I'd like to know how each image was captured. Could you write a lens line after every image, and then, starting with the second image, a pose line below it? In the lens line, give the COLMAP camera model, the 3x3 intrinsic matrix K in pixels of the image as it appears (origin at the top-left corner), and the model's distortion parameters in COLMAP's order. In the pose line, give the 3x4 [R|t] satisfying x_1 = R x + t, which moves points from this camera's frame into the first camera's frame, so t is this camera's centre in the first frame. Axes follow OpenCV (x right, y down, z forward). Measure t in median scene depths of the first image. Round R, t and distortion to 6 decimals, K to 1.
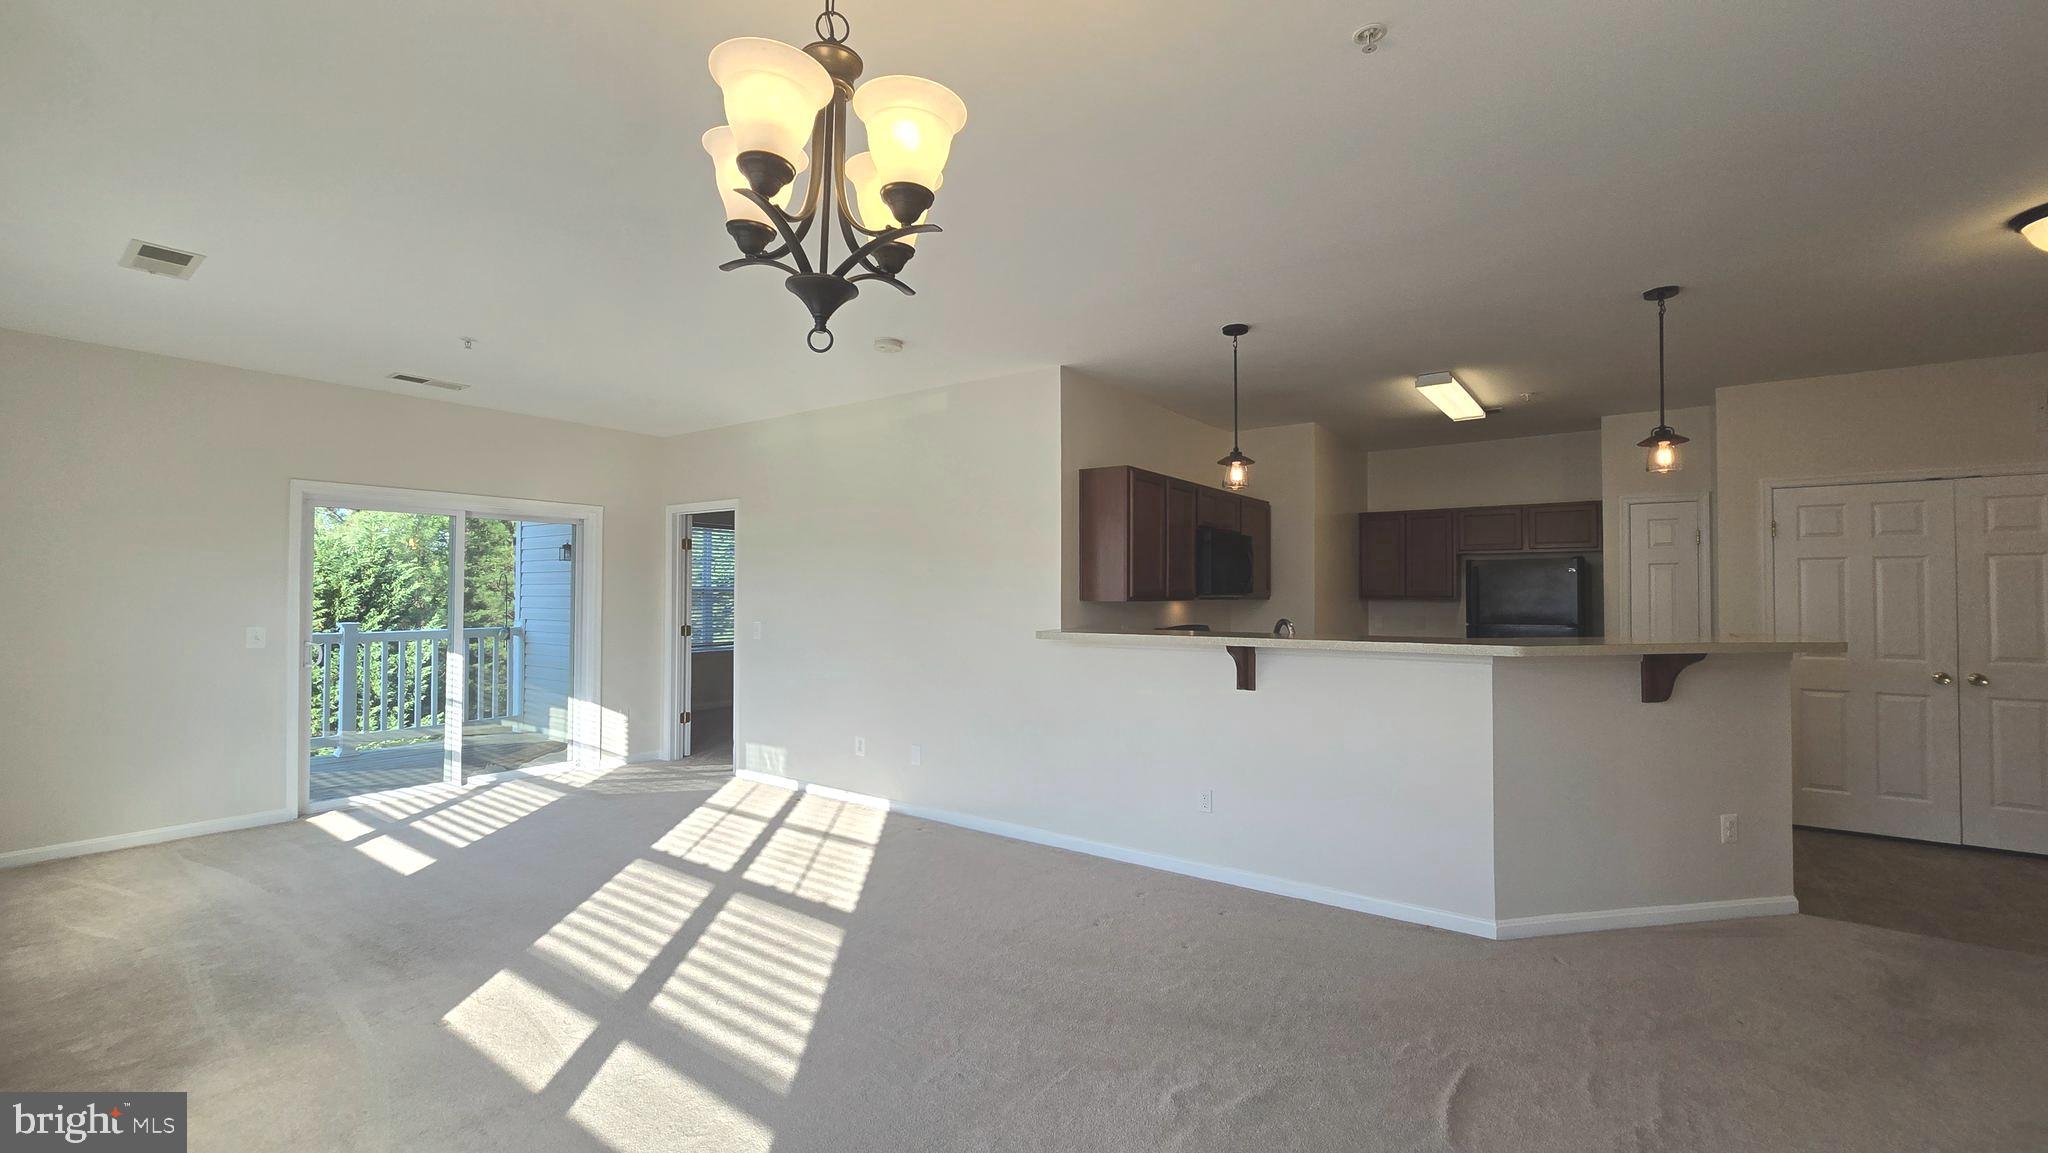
lens RADIAL K [[827.8, 0, 1018.2], [0, 827.8, 596.2], [0, 0, 1]] dist [0.001908, 0.000170]
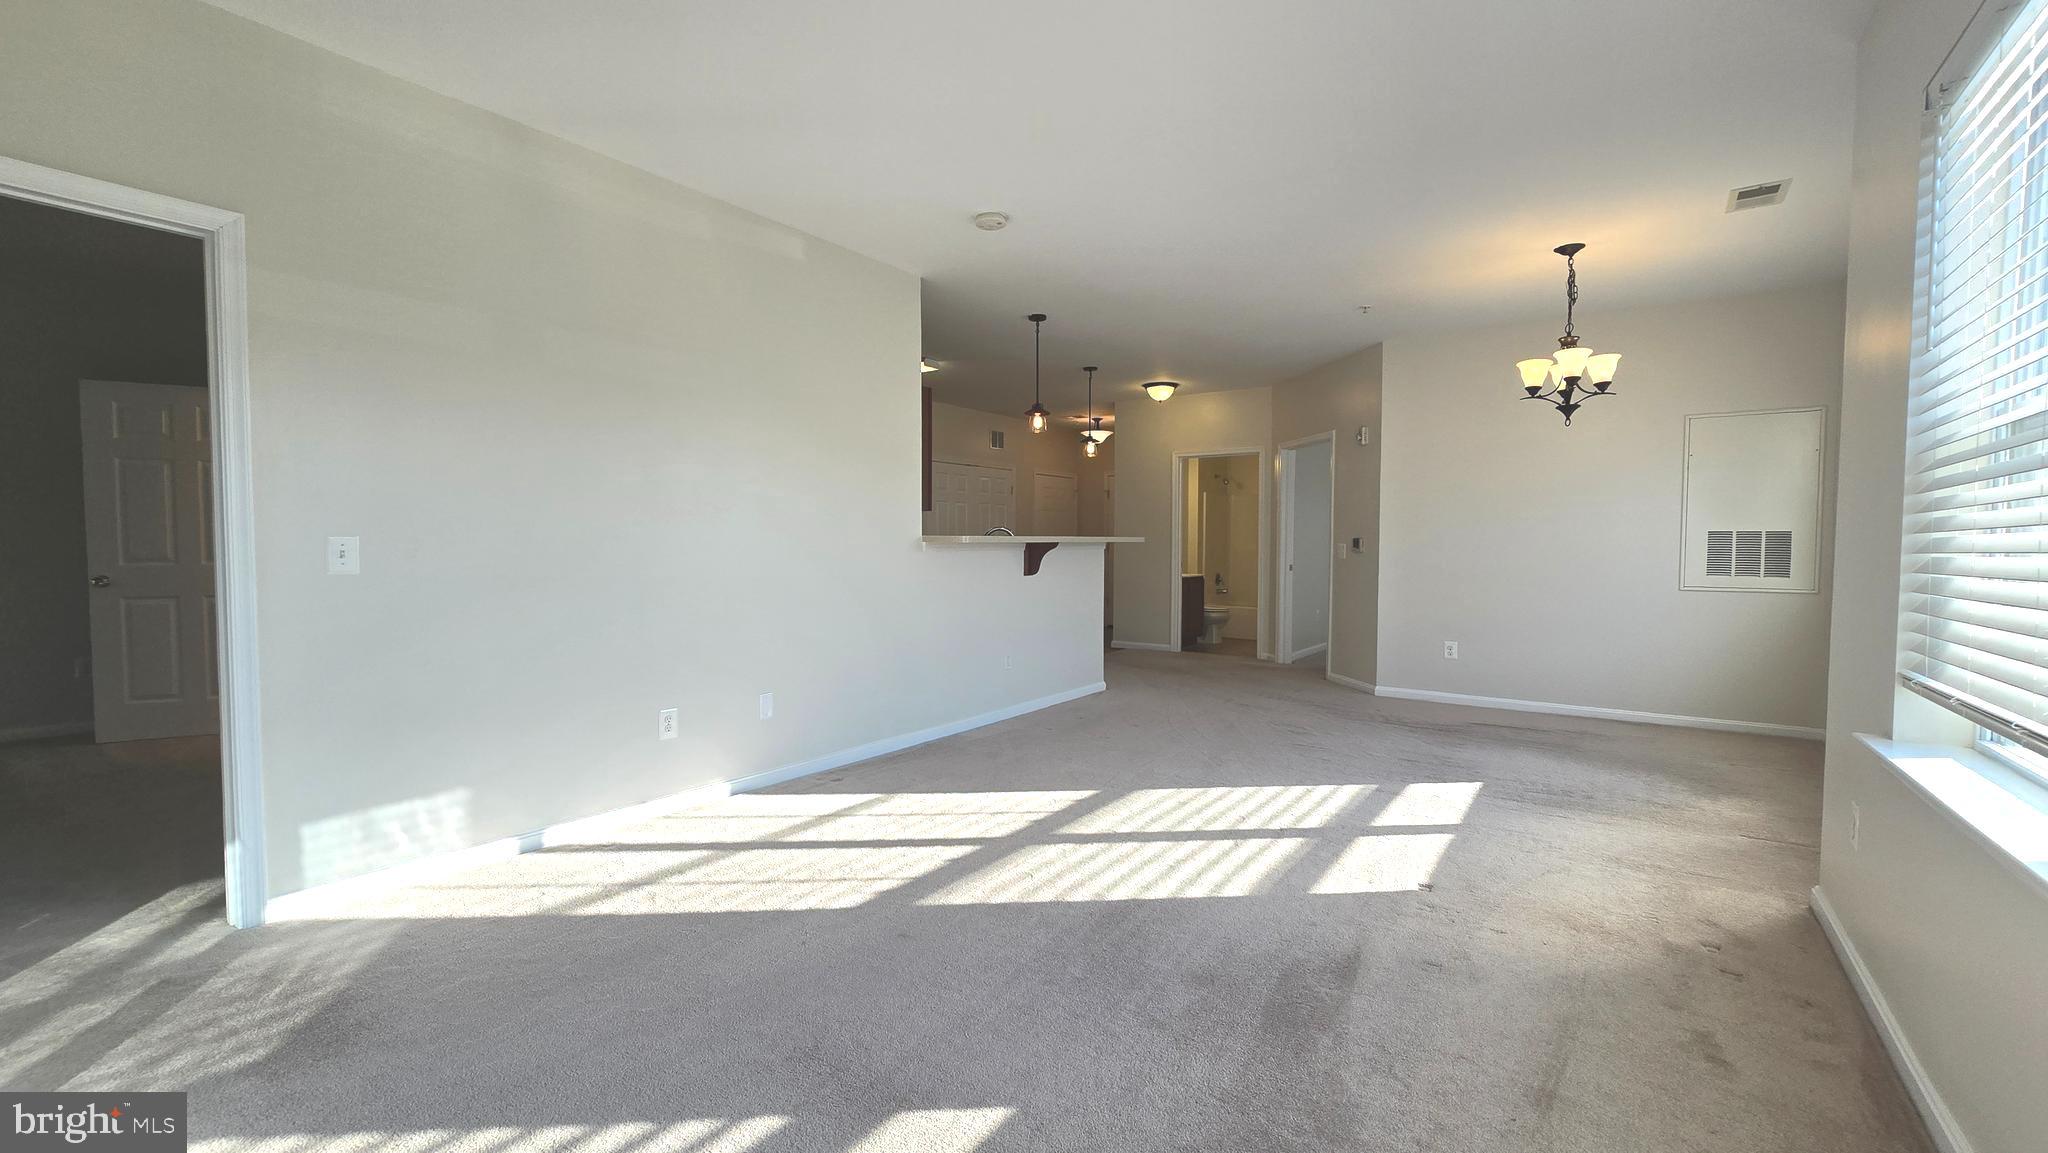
lens RADIAL K [[840.3, 0, 1021.1], [0, 840.3, 582.4], [0, 0, 1]] dist [-0.000987, -0.000017]
pose [[-0.009249, -0.046623, 0.998870, -1.093292], [-0.002346, 0.998911, 0.046604, 0.055933], [-0.999954, -0.001912, -0.009348, 0.959937]]
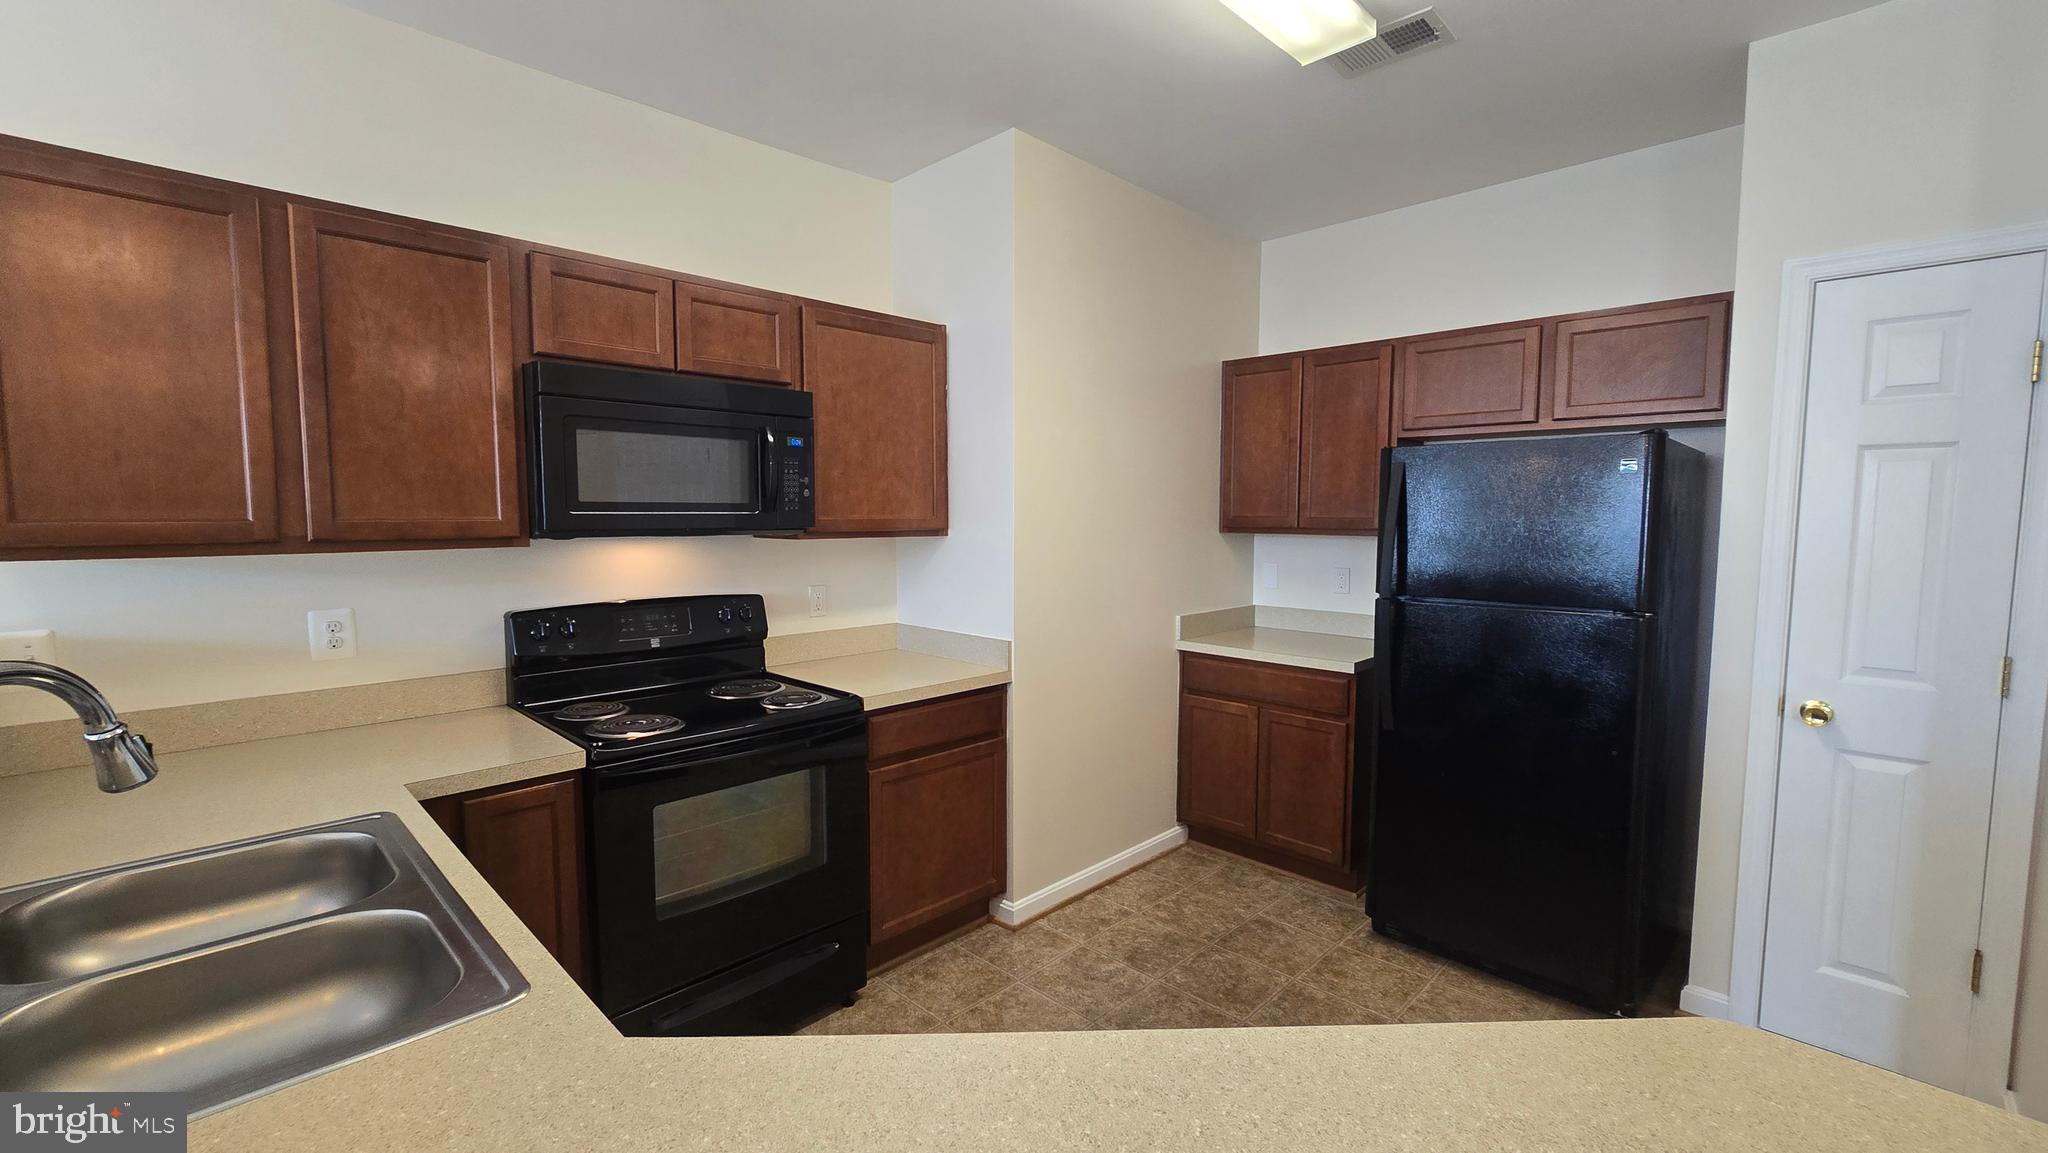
lens RADIAL K [[840.3, 0, 1021.1], [0, 840.3, 582.4], [0, 0, 1]] dist [-0.000987, -0.000017]
pose [[0.989091, 0.012830, -0.146743, 0.632366], [-0.000579, 0.996530, 0.083229, -0.014614], [0.147302, -0.082237, 0.985667, 0.809593]]
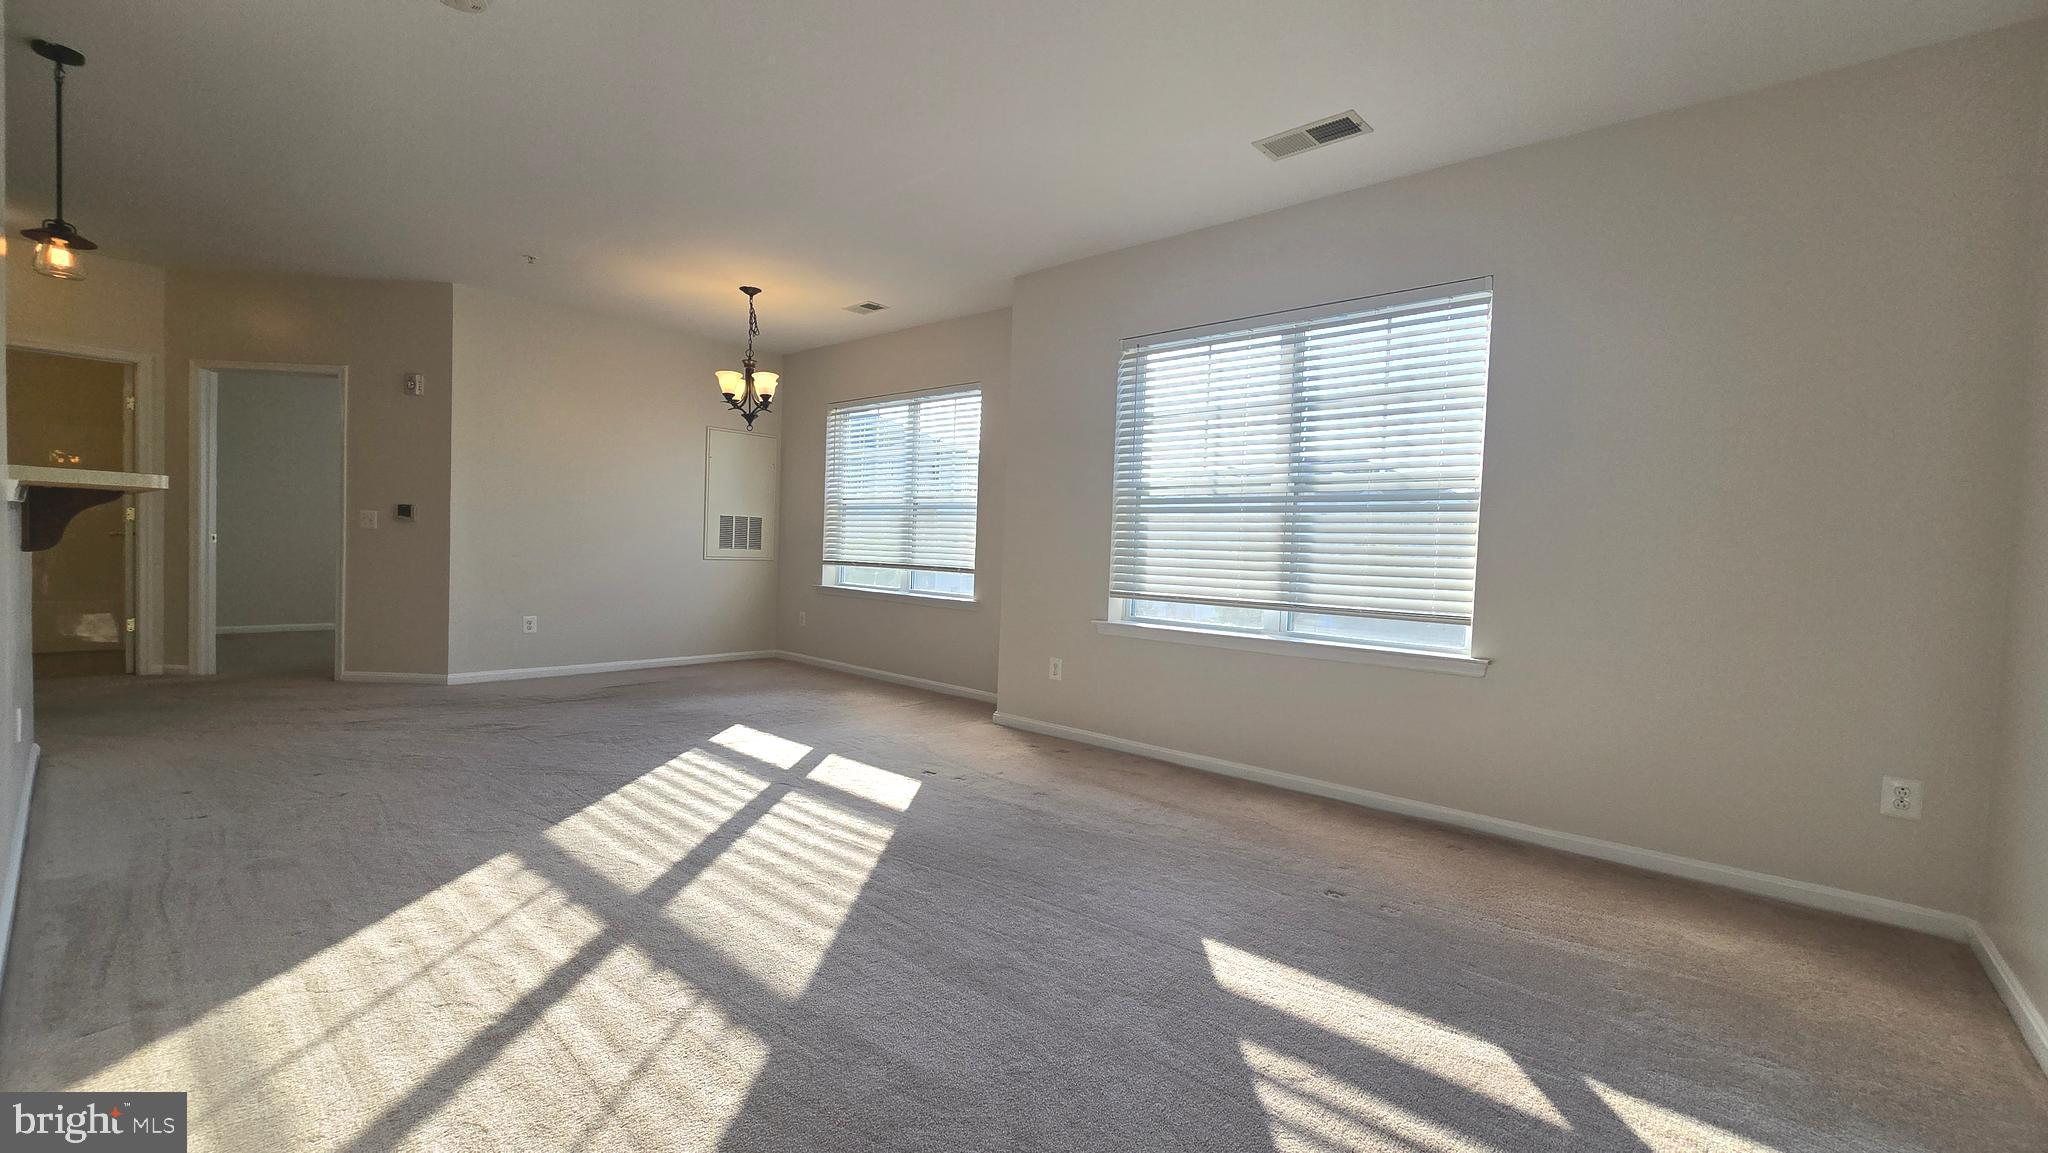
lens RADIAL K [[827.0, 0, 1016.9], [0, 827.0, 577.6], [0, 0, 1]] dist [-0.008557, -0.000081]
pose [[-0.995529, -0.043270, 0.083966, -0.596264], [-0.039728, 0.998268, 0.043399, 0.065069], [-0.085698, 0.039869, -0.995523, 1.520631]]
